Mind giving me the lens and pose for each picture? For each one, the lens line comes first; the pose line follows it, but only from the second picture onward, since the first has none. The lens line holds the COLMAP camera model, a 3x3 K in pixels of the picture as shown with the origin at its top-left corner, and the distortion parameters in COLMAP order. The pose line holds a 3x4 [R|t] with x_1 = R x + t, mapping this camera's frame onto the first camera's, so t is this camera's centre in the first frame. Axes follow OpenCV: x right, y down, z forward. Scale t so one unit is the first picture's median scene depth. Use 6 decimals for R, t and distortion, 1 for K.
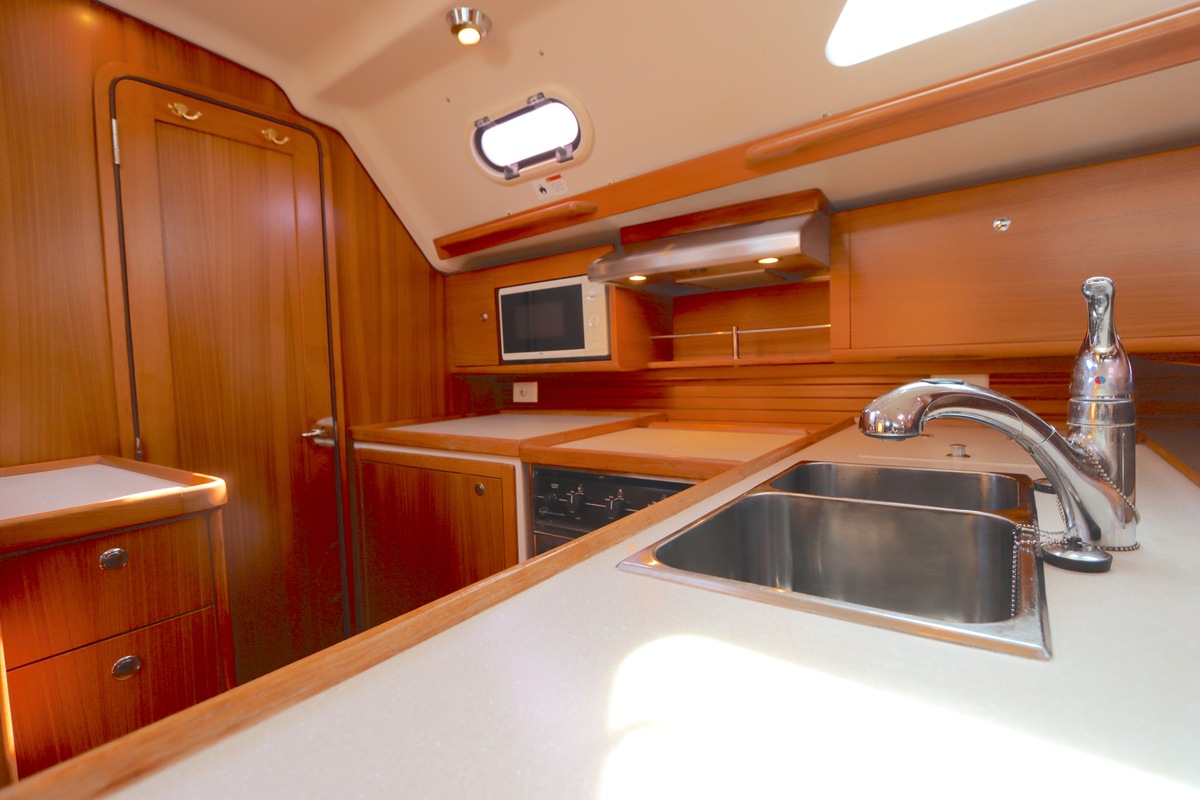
lens RADIAL K [[568.2, 0, 600.9], [0, 568.2, 394.6], [0, 0, 1]] dist [-0.016172, 0.002241]
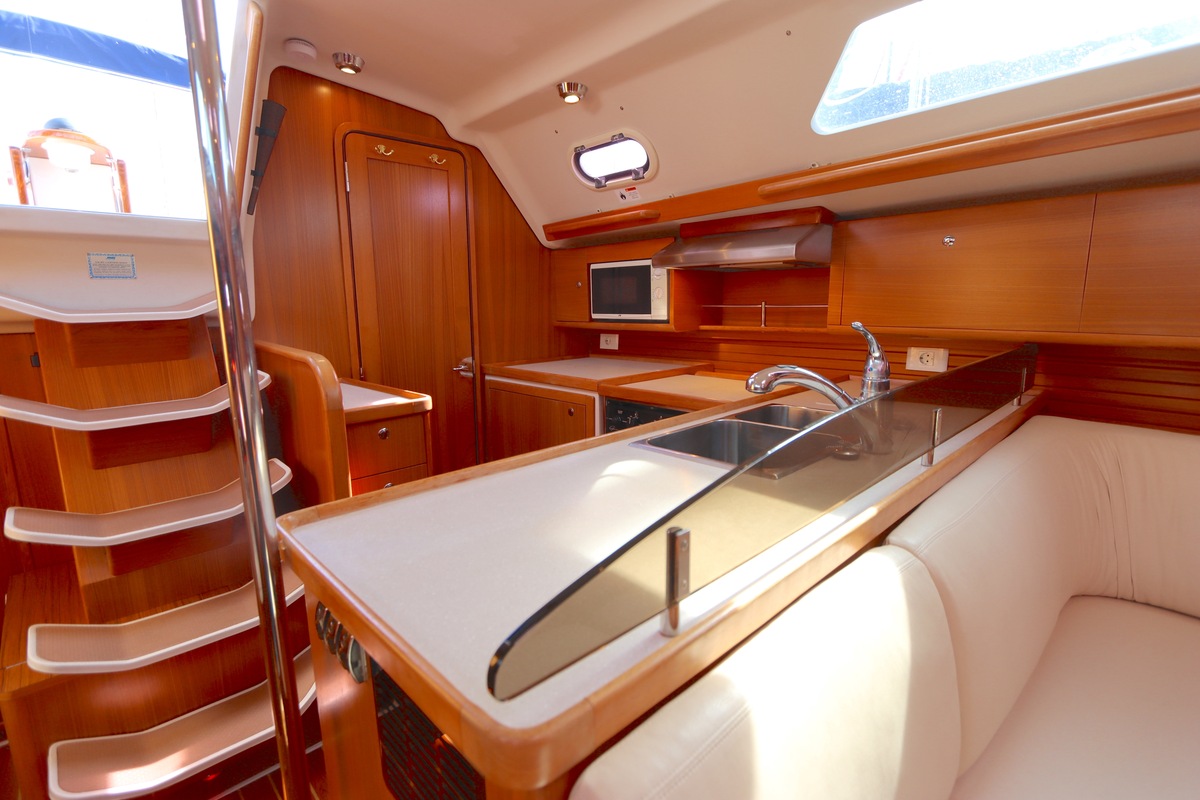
lens RADIAL K [[568.2, 0, 600.9], [0, 568.2, 394.6], [0, 0, 1]] dist [-0.016172, 0.002241]
pose [[0.984864, 0.052682, -0.165129, 0.096112], [-0.033697, 0.992708, 0.115735, -0.047420], [0.170023, -0.108419, 0.979458, -0.393953]]
